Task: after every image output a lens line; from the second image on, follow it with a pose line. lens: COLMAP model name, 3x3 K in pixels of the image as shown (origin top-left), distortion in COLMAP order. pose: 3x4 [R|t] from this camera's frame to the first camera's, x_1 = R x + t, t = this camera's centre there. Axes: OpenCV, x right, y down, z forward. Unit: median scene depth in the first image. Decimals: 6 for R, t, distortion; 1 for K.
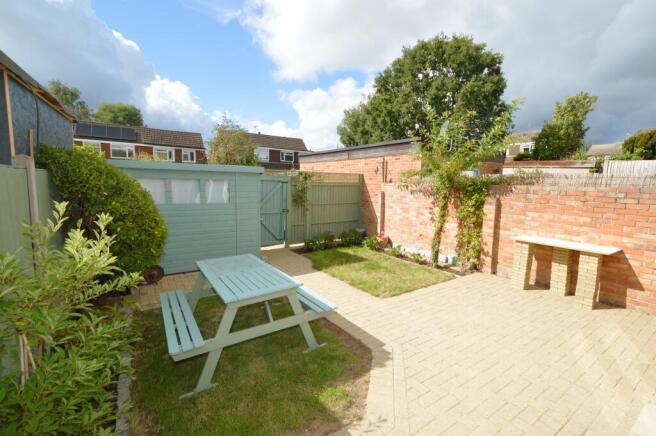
lens RADIAL K [[288.1, 0, 329.6], [0, 288.1, 217.4], [0, 0, 1]] dist [-0.001445, -0.000677]
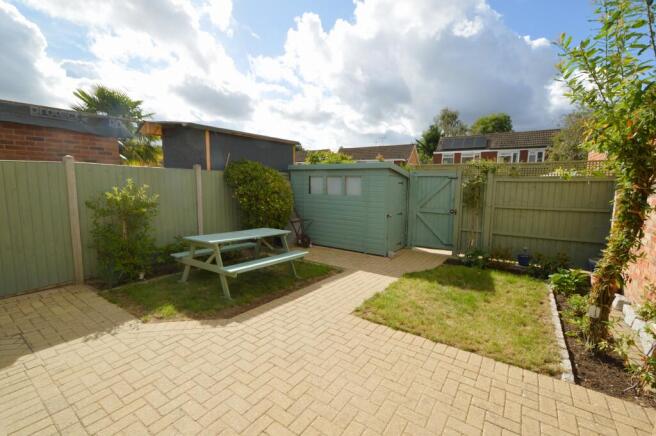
lens RADIAL K [[288.1, 0, 329.6], [0, 288.1, 217.4], [0, 0, 1]] dist [-0.001445, -0.000677]
pose [[0.366953, 0.096173, -0.925255, 0.493430], [-0.115791, 0.991628, 0.057150, -0.013116], [0.923005, 0.086165, 0.375016, 0.349720]]
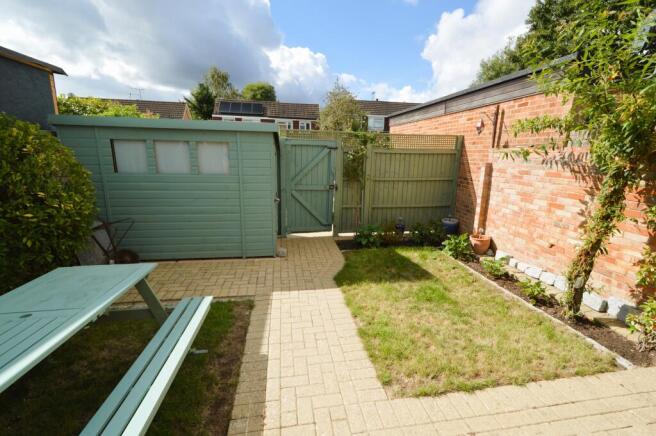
lens RADIAL K [[288.1, 0, 329.6], [0, 288.1, 217.4], [0, 0, 1]] dist [-0.001445, -0.000677]
pose [[0.909675, 0.091257, -0.405171, 0.141678], [-0.053192, 0.993127, 0.104257, -0.023117], [0.411900, -0.073288, 0.908277, 0.321191]]
